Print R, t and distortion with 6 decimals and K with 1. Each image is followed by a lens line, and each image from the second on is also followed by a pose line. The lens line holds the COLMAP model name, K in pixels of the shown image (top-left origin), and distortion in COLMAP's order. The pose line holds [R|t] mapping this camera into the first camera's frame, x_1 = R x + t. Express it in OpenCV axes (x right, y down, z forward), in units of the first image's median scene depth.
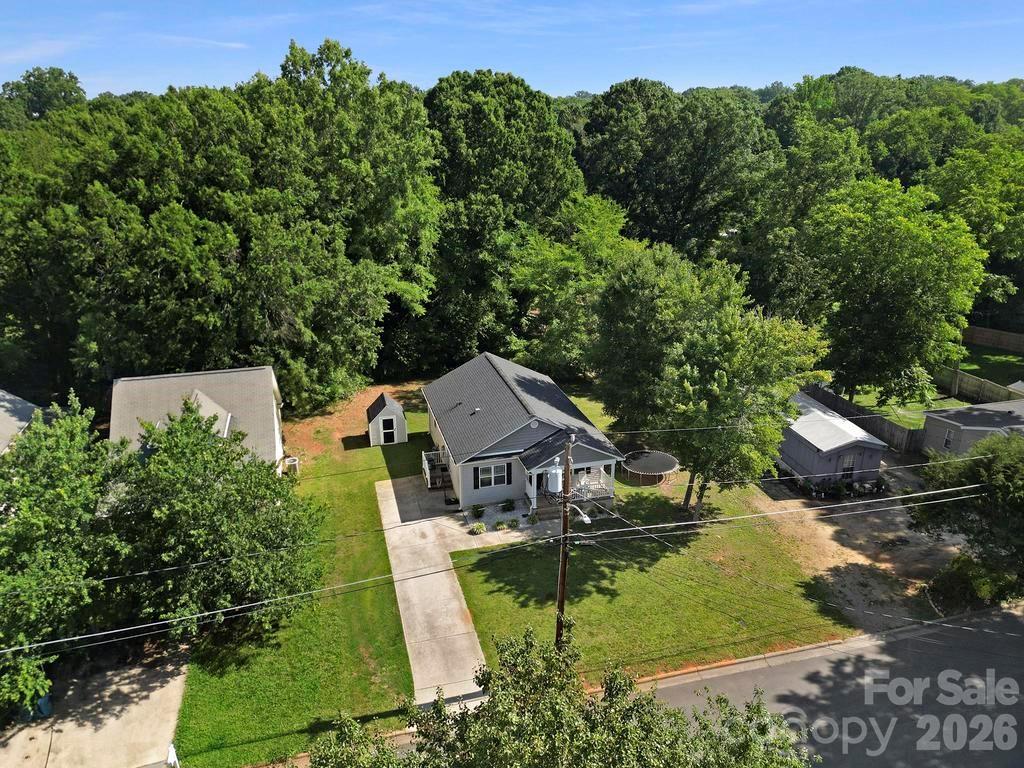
lens RADIAL K [[707.9, 0, 512.0], [0, 707.9, 384.0], [0, 0, 1]] dist [0.091567, -0.103822]
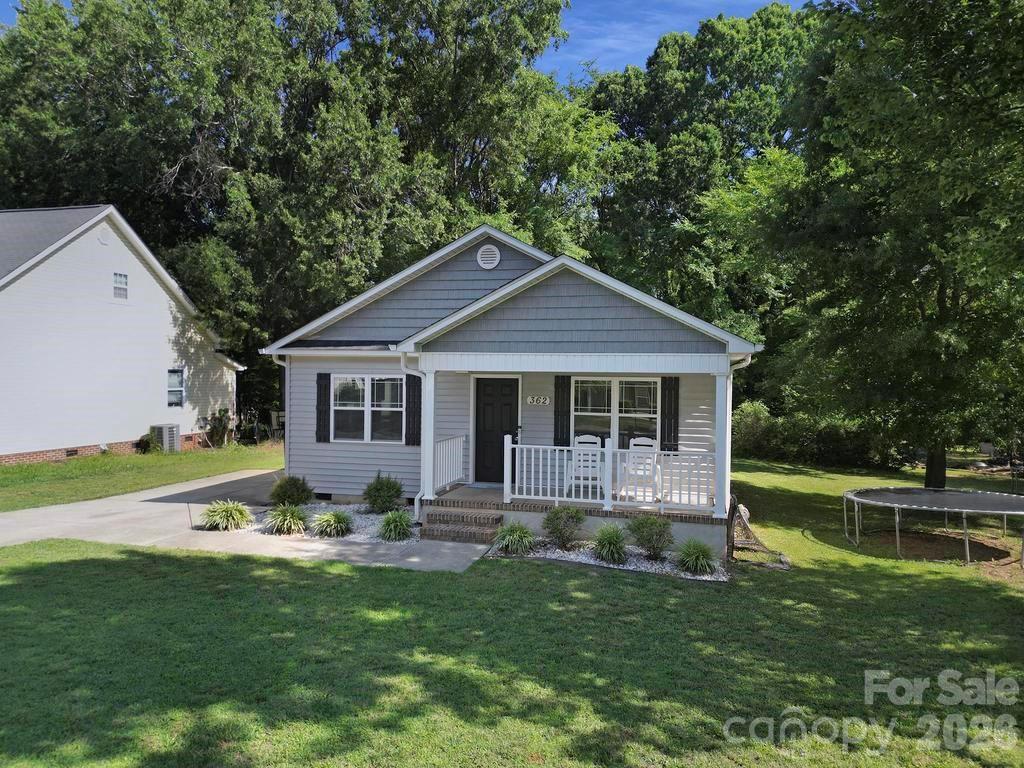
lens RADIAL K [[707.9, 0, 512.0], [0, 707.9, 384.0], [0, 0, 1]] dist [0.091567, -0.103822]
pose [[0.857507, 0.017174, -0.514186, 0.207051], [-0.193721, 0.936662, -0.291782, 0.200096], [0.476607, 0.349814, 0.806521, 0.730834]]
